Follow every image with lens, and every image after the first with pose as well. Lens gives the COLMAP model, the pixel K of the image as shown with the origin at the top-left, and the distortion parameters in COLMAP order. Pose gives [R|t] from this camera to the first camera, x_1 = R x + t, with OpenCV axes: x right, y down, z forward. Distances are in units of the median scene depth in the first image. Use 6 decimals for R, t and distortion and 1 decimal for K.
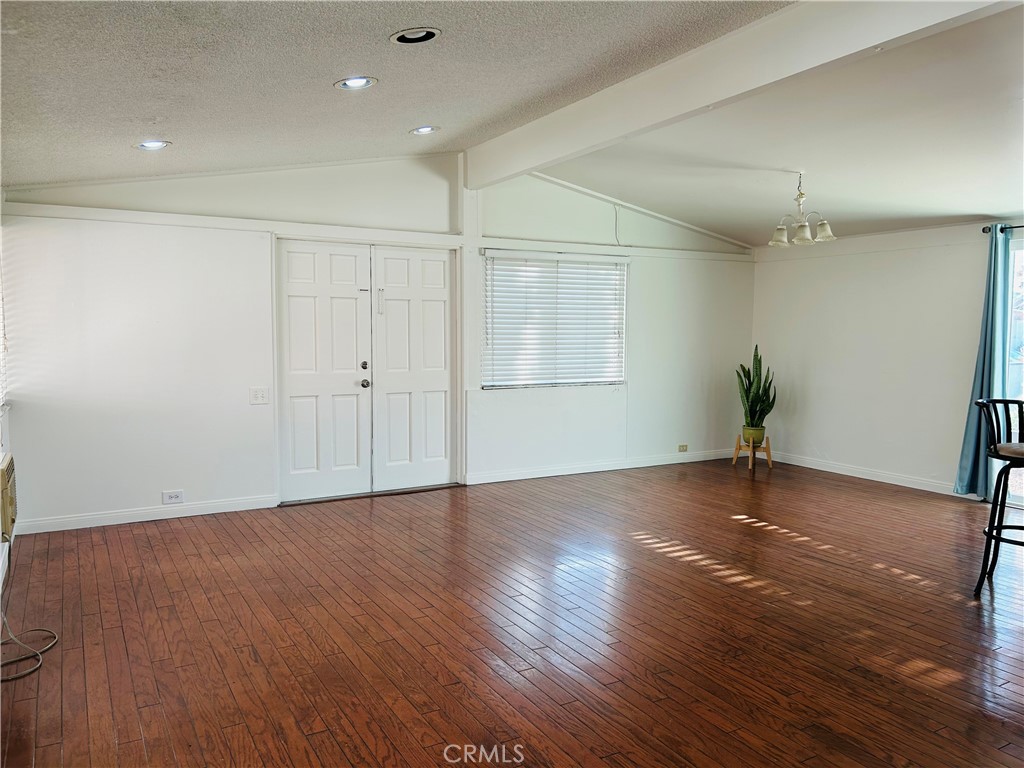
lens RADIAL K [[776.6, 0, 516.7], [0, 776.6, 385.8], [0, 0, 1]] dist [0.017623, -0.007963]
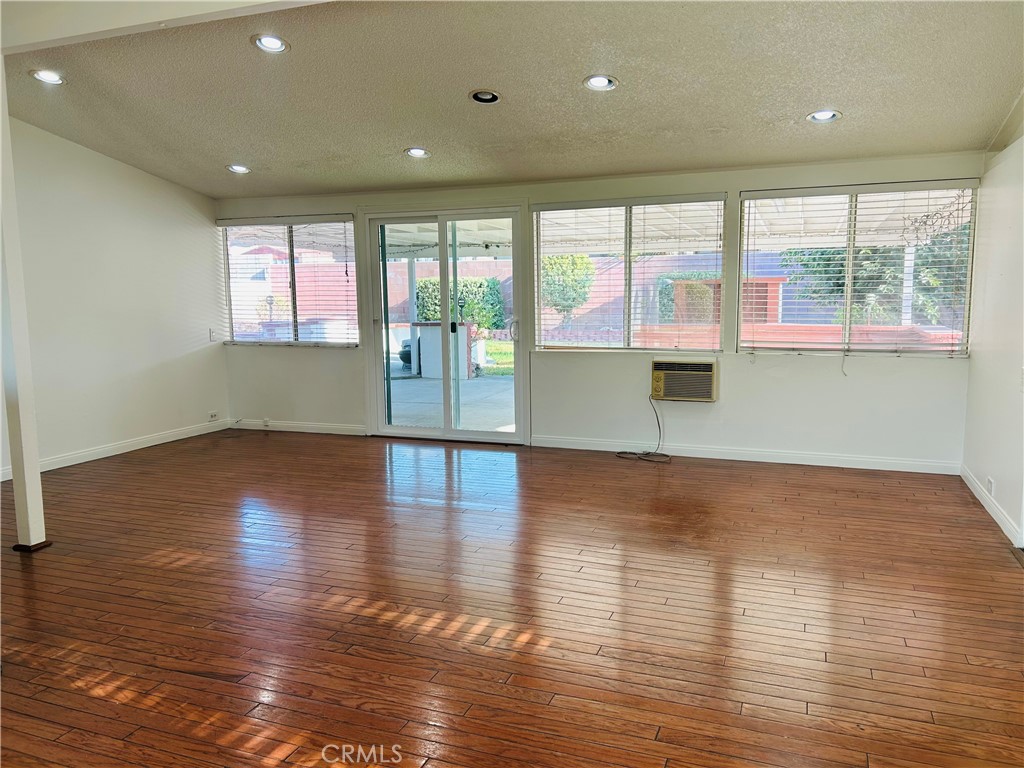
lens RADIAL K [[776.6, 0, 516.7], [0, 776.6, 385.8], [0, 0, 1]] dist [0.017623, -0.007963]
pose [[-0.778089, 0.079196, -0.623142, 0.617110], [-0.046251, 0.982104, 0.182570, -0.127338], [0.626449, 0.170877, -0.760501, 1.706710]]
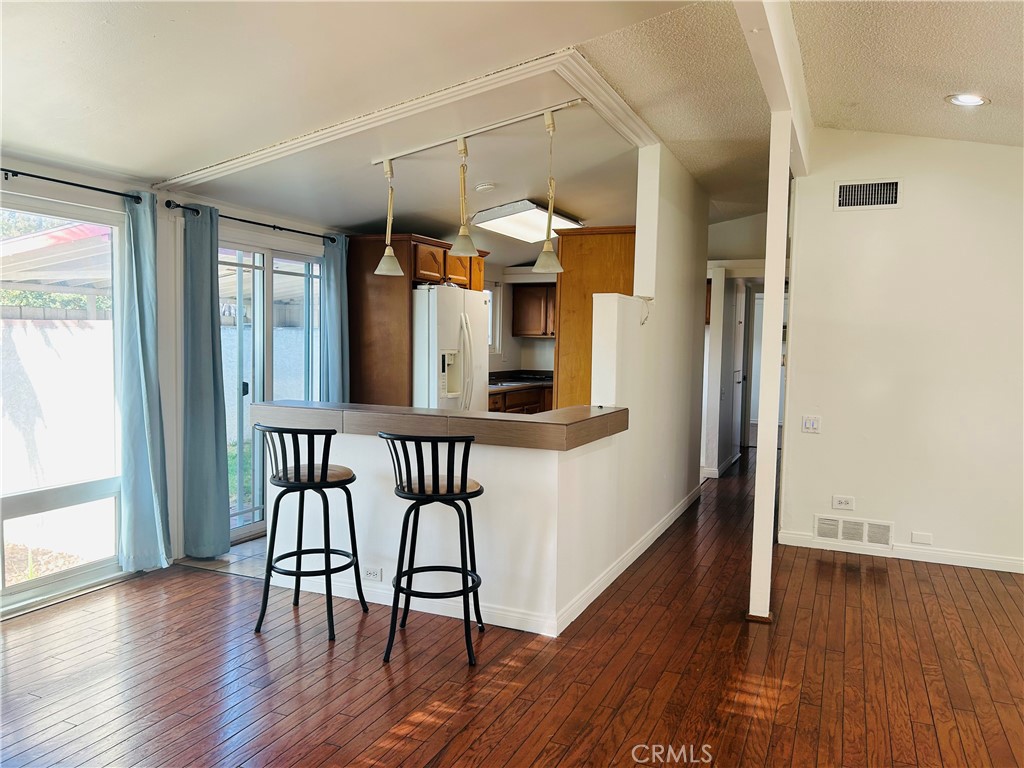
lens RADIAL K [[776.6, 0, 516.7], [0, 776.6, 385.8], [0, 0, 1]] dist [0.017623, -0.007963]
pose [[-0.599709, -0.067251, 0.797387, -0.061920], [0.033414, 0.993489, 0.108920, -0.103042], [-0.799521, 0.091964, -0.593557, 1.356031]]
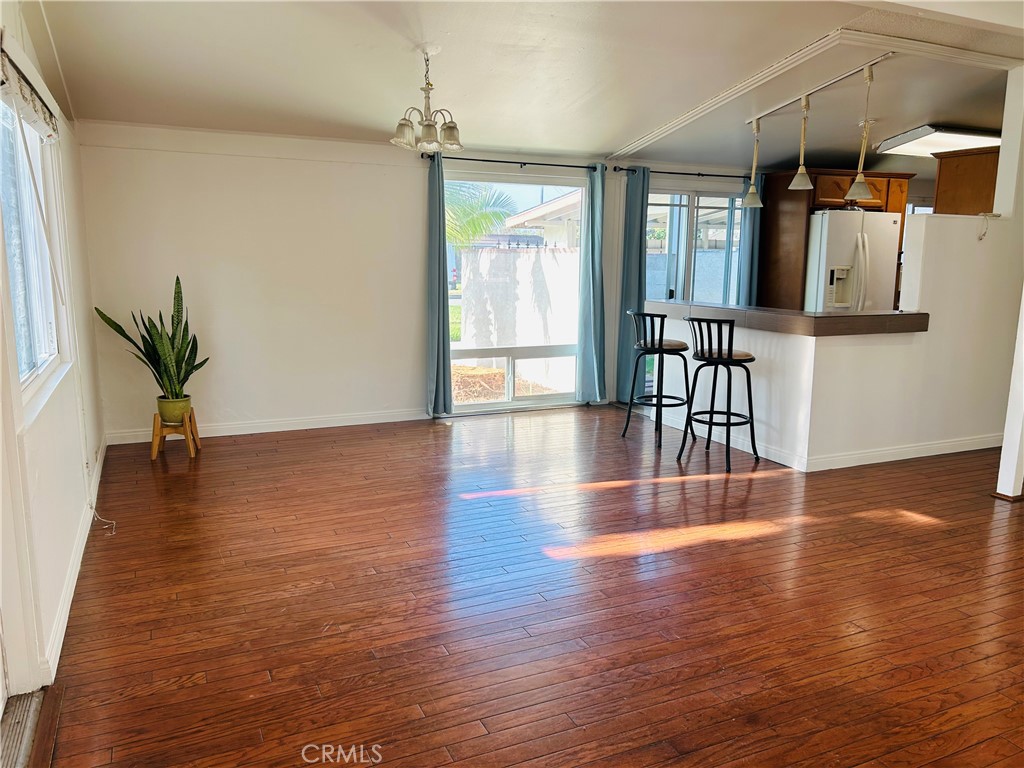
lens RADIAL K [[776.6, 0, 516.7], [0, 776.6, 385.8], [0, 0, 1]] dist [0.017623, -0.007963]
pose [[0.086047, -0.173236, 0.981114, -0.596284], [0.065421, 0.983624, 0.167941, -0.090273], [-0.994141, 0.049735, 0.095971, 1.155076]]
